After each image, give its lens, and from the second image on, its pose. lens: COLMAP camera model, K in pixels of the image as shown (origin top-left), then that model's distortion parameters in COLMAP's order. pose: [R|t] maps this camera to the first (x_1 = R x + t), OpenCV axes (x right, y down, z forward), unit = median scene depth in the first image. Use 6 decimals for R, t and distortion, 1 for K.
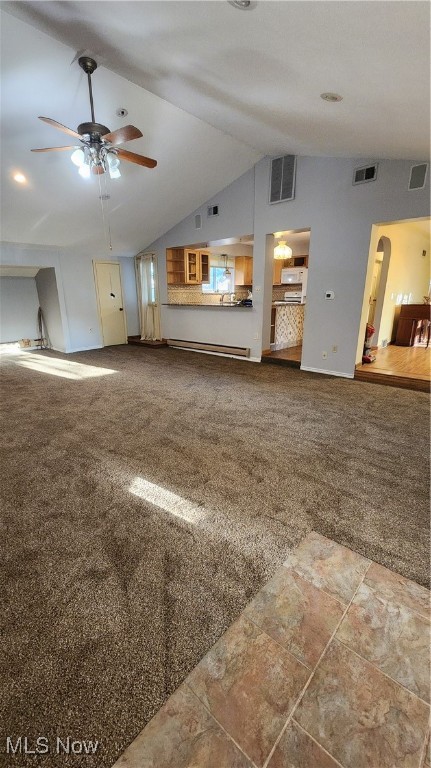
lens RADIAL K [[315.9, 0, 213.1], [0, 315.9, 382.6], [0, 0, 1]] dist [0.005161, -0.000022]
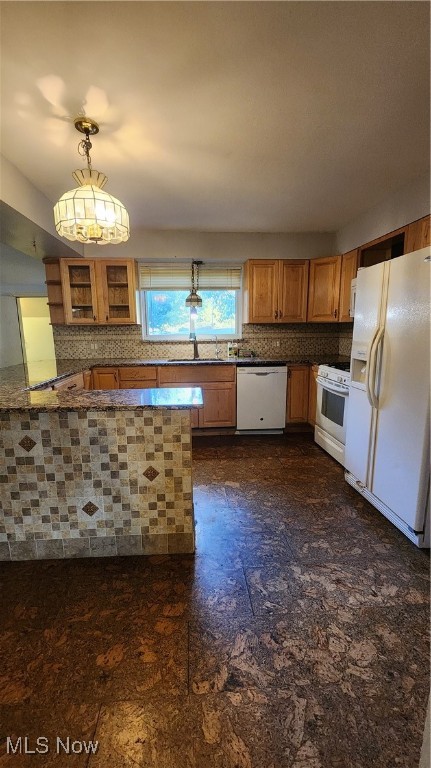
lens RADIAL K [[315.9, 0, 214.0], [0, 315.9, 385.2], [0, 0, 1]] dist [0.005161, -0.000022]
pose [[0.717089, 0.125602, -0.685571, 0.484949], [-0.184769, 0.982693, -0.013227, -0.272581], [0.672044, 0.136157, 0.727886, 0.857672]]
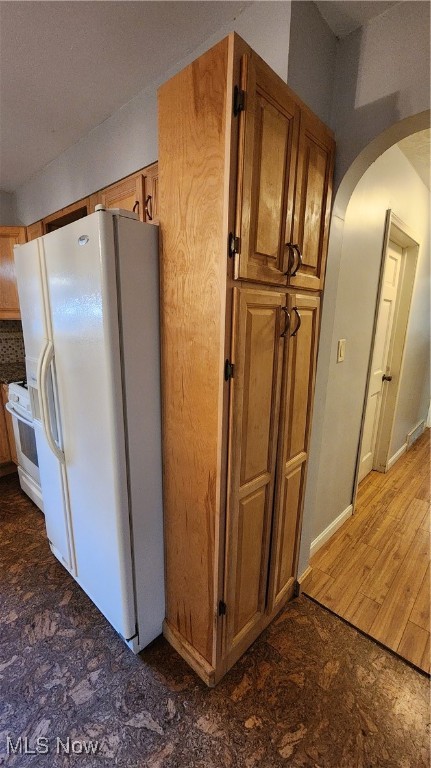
lens RADIAL K [[315.9, 0, 214.1], [0, 315.9, 388.0], [0, 0, 1]] dist [0.005161, -0.000022]
pose [[0.999319, 0.028210, -0.023787, 0.490321], [-0.029469, 0.998088, -0.054323, -0.323593], [0.022209, 0.054987, 0.998240, 0.987277]]
